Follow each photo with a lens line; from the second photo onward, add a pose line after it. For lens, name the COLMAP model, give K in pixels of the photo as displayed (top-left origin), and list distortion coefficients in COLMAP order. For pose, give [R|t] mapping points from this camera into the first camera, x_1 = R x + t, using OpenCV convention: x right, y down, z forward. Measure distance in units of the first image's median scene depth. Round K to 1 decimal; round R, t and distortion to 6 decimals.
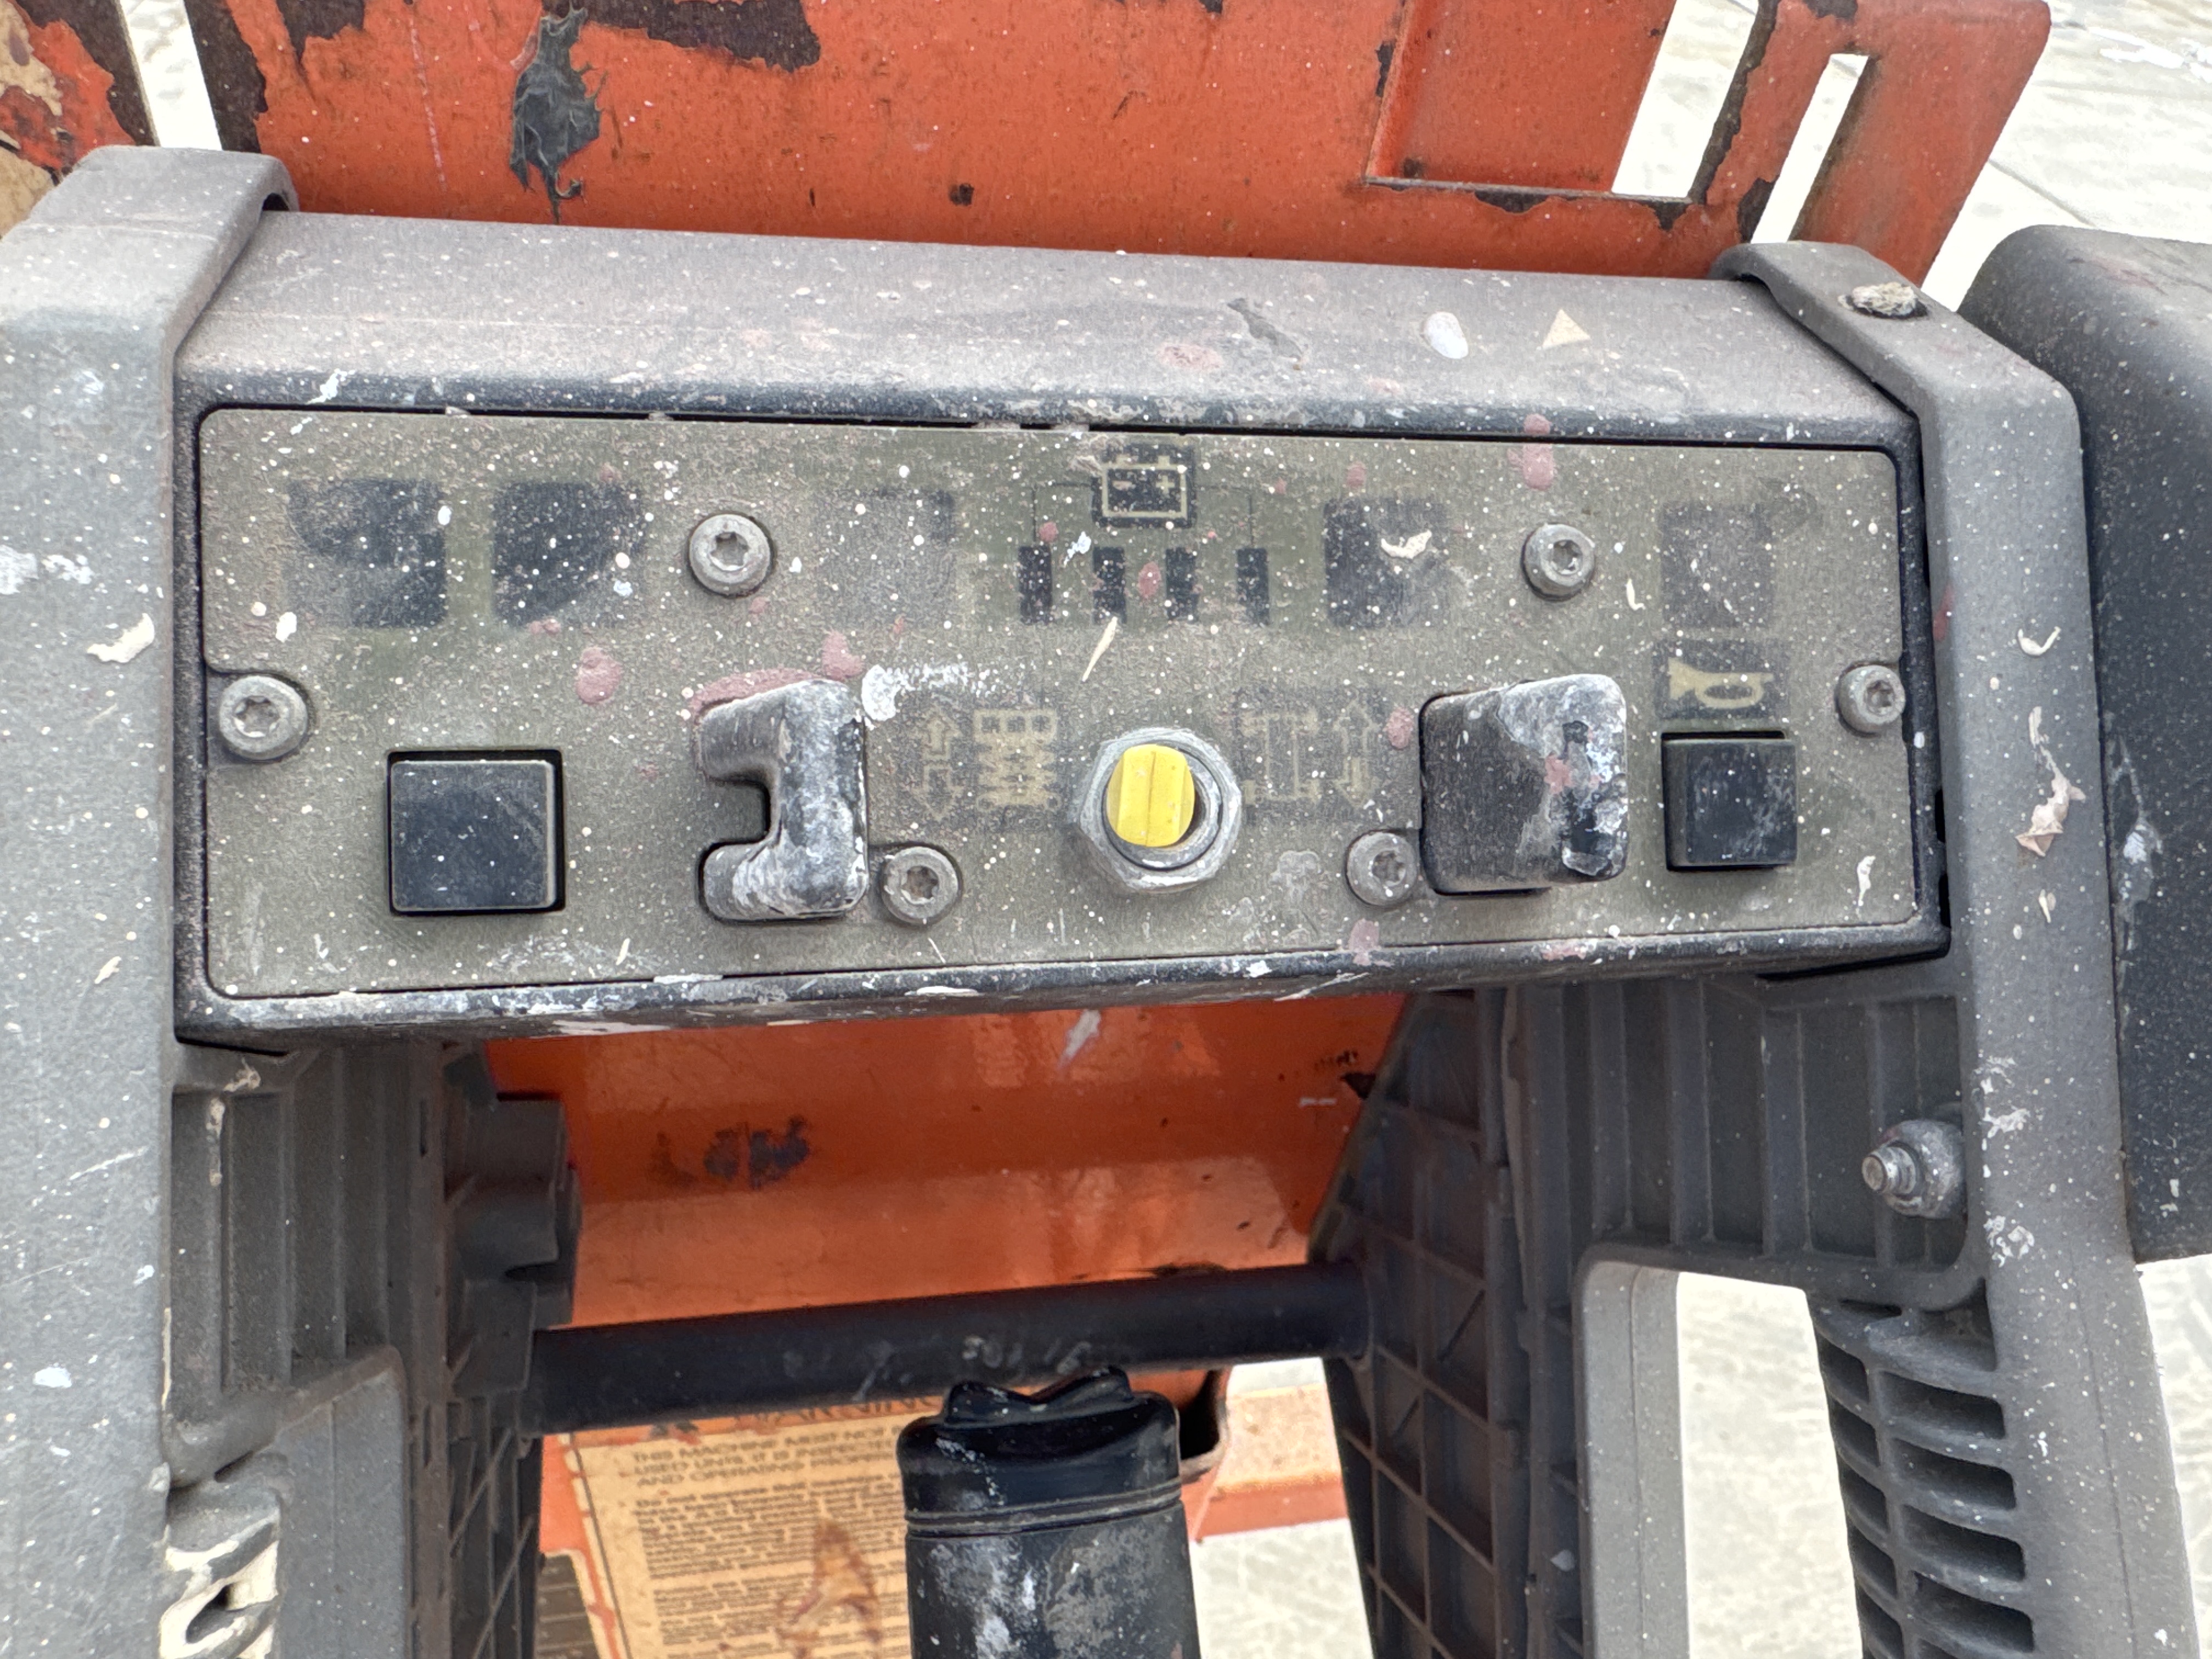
lens RADIAL K [[1572.9, 0, 1106.0], [0, 1572.9, 829.5], [0, 0, 1]] dist [-0.001648, -0.005055]
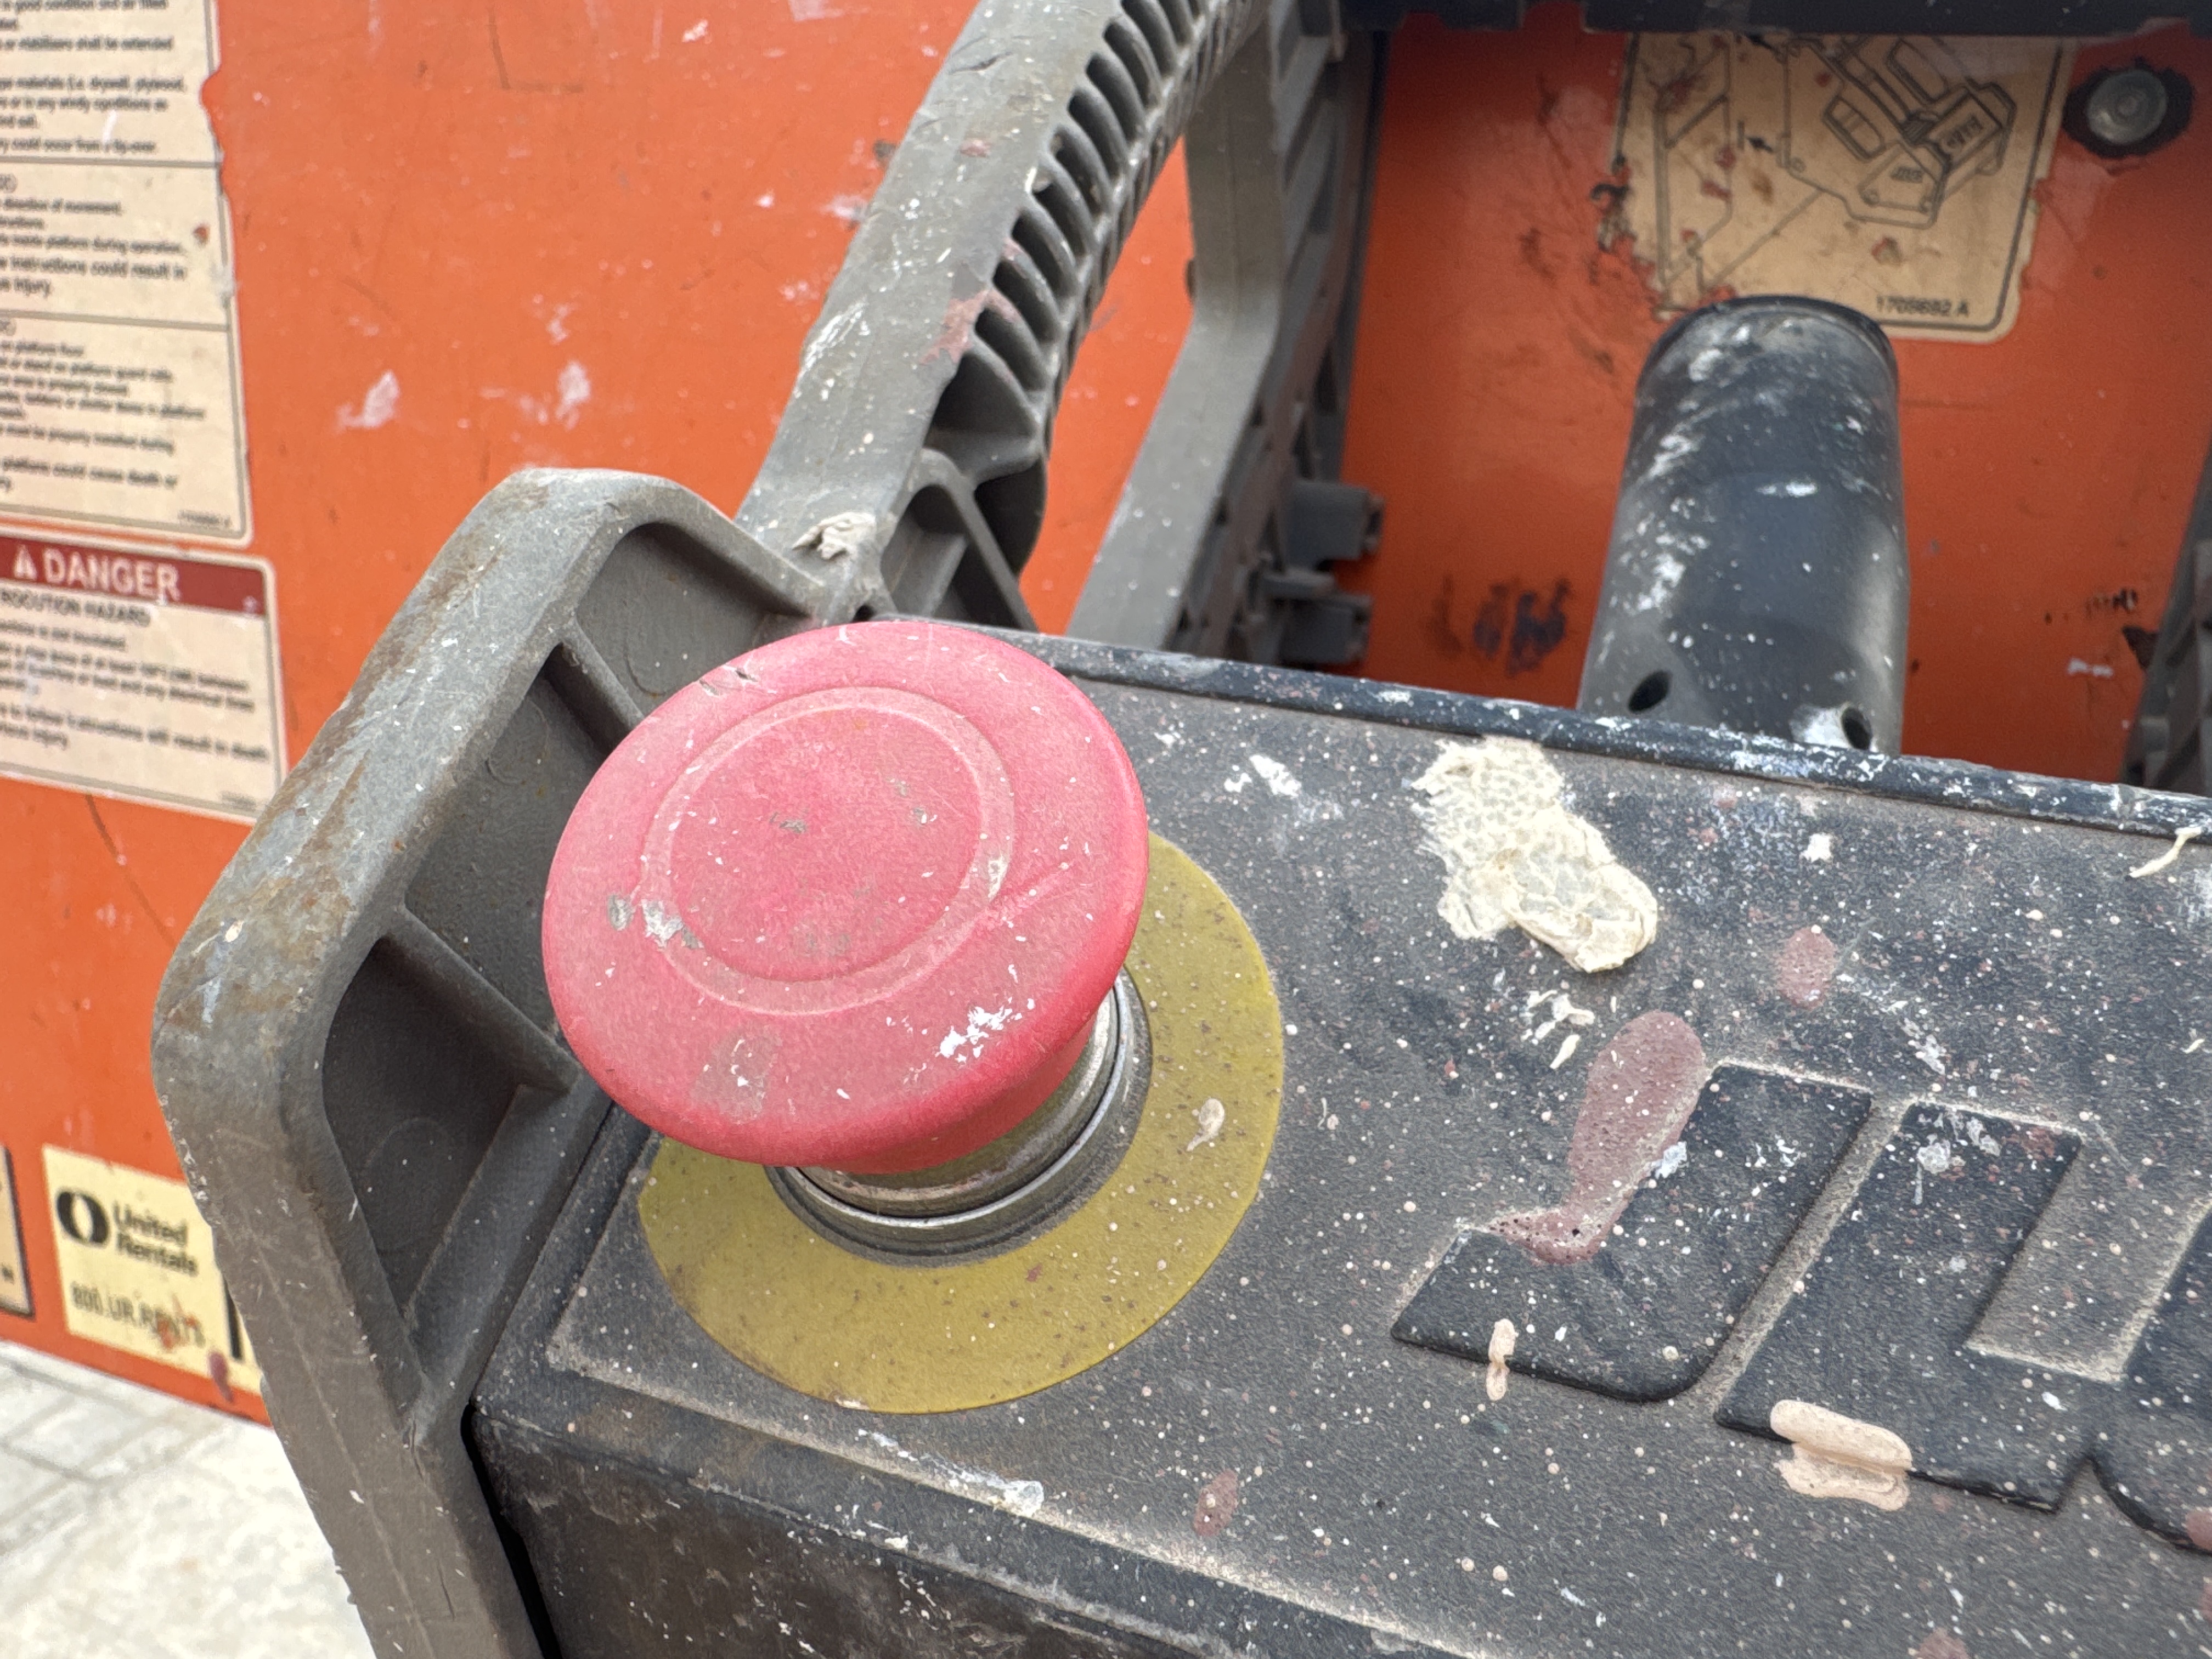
lens RADIAL K [[1583.1, 0, 1106.0], [0, 1583.1, 829.5], [0, 0, 1]] dist [-0.001236, -0.004316]
pose [[0.873723, 0.074237, -0.480726, 0.166777], [-0.314812, 0.839693, -0.442502, 1.874130], [0.370812, 0.537963, 0.757030, 0.157730]]
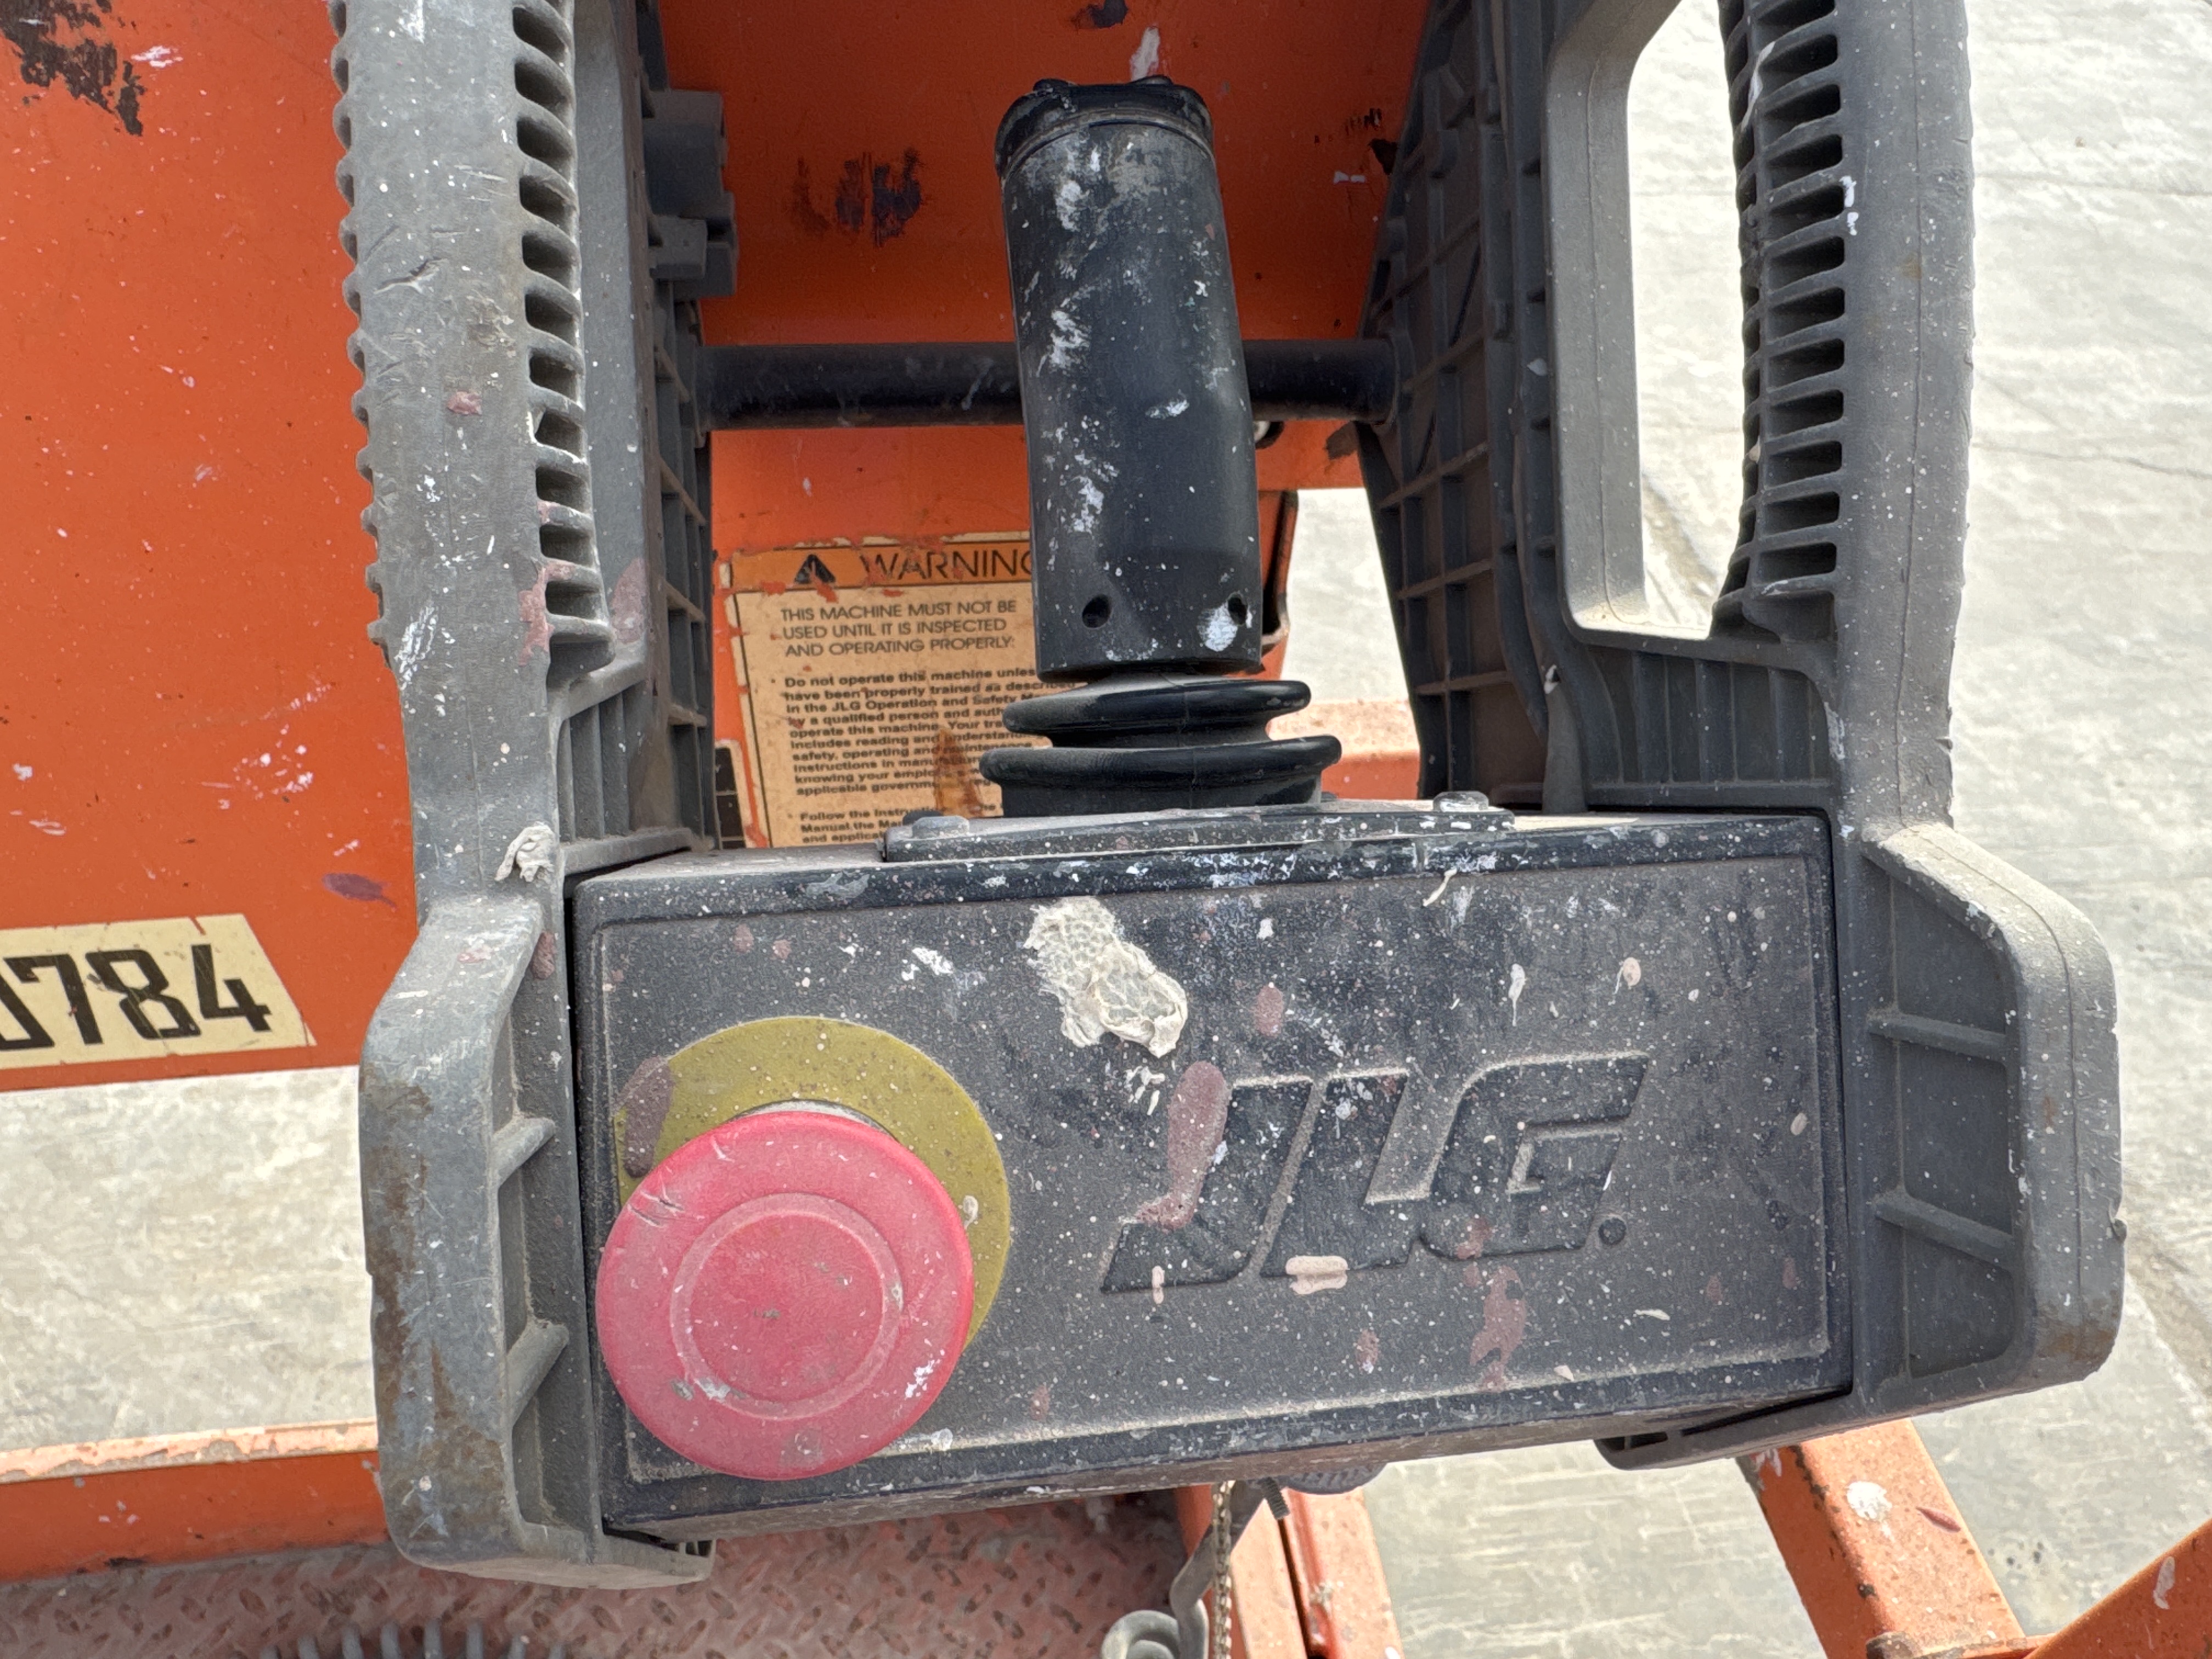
lens RADIAL K [[1572.9, 0, 1106.0], [0, 1572.9, 829.5], [0, 0, 1]] dist [-0.001648, -0.005055]
pose [[0.997699, -0.015009, -0.066113, 0.049435], [0.018811, 0.998182, 0.057263, 1.237346], [0.065133, -0.058375, 0.996168, -0.440293]]
